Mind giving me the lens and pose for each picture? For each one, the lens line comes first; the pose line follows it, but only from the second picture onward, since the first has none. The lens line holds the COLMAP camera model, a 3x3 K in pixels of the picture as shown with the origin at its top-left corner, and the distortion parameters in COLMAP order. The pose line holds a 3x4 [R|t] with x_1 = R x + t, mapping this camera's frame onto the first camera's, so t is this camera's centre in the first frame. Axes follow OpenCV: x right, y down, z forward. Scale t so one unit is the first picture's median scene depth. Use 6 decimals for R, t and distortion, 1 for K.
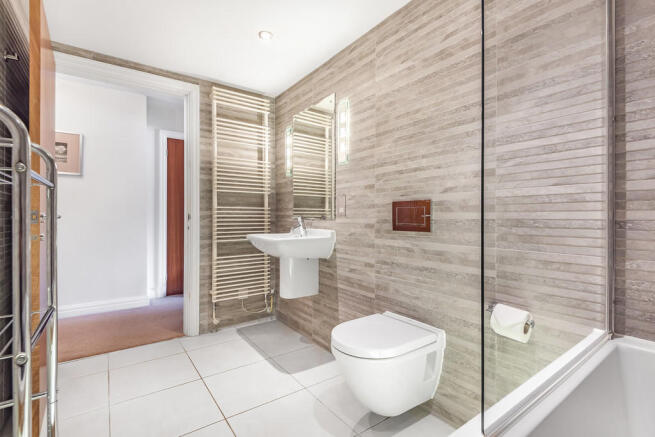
lens RADIAL K [[298.8, 0, 326.9], [0, 298.8, 218.0], [0, 0, 1]] dist [0.018870, -0.002532]
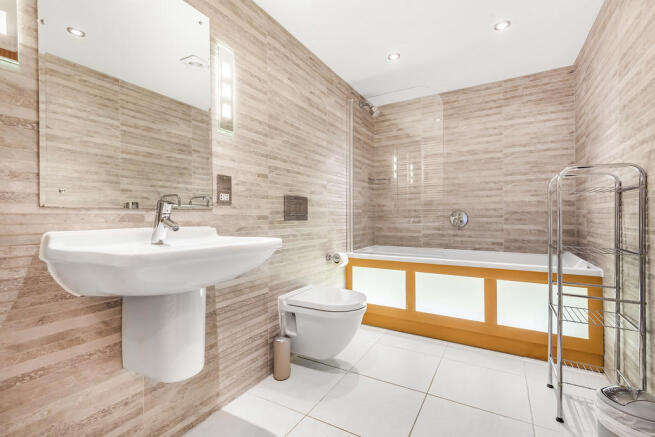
lens RADIAL K [[298.8, 0, 327.6], [0, 298.8, 217.1], [0, 0, 1]] dist [0.018870, -0.002532]
pose [[-0.407016, 0.000942, 0.913420, -0.840091], [0.004421, 0.999990, 0.000939, 0.026325], [-0.913410, 0.004421, -0.407016, 1.263392]]
